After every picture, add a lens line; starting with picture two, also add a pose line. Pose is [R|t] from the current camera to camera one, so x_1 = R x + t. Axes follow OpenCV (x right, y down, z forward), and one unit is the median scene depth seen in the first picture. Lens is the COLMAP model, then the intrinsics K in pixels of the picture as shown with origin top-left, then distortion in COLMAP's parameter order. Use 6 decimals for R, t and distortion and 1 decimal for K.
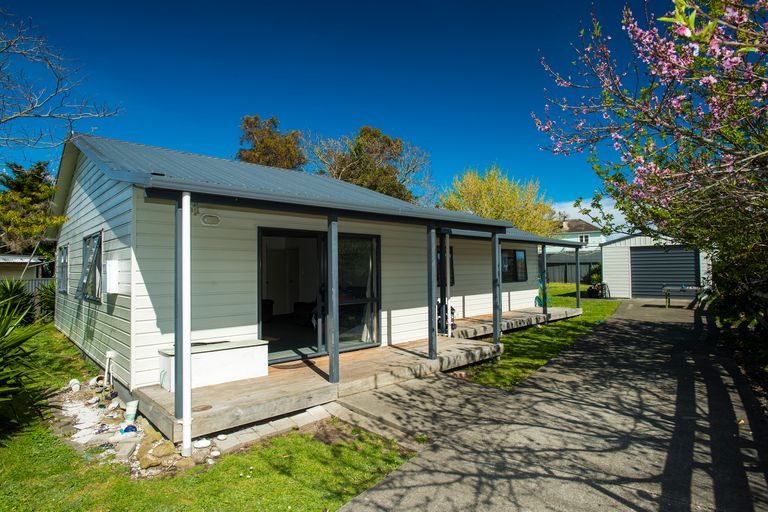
lens RADIAL K [[425.0, 0, 384.0], [0, 425.0, 256.0], [0, 0, 1]] dist [-0.055006, 0.048986]
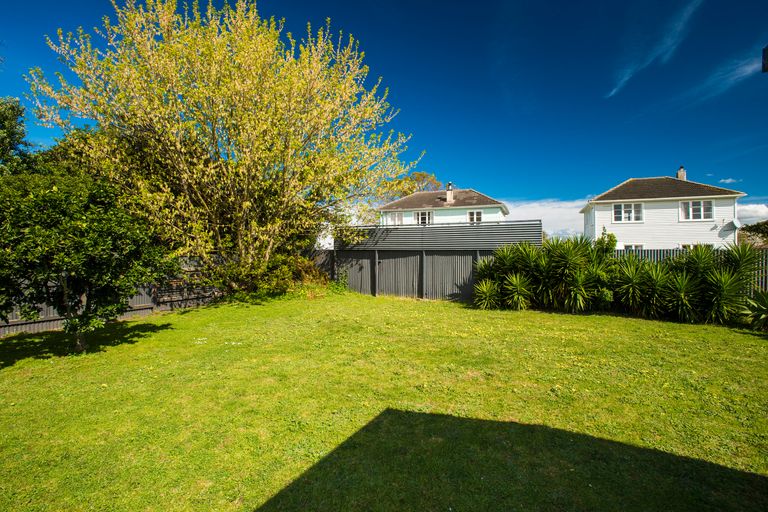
lens RADIAL K [[388.1, 0, 384.0], [0, 388.1, 256.0], [0, 0, 1]] dist [0.000456, 0.000048]
pose [[0.981135, 0.013653, 0.192841, 1.153023], [-0.018398, 0.999570, 0.022832, 0.050199], [-0.192446, -0.025949, 0.980964, 2.261564]]
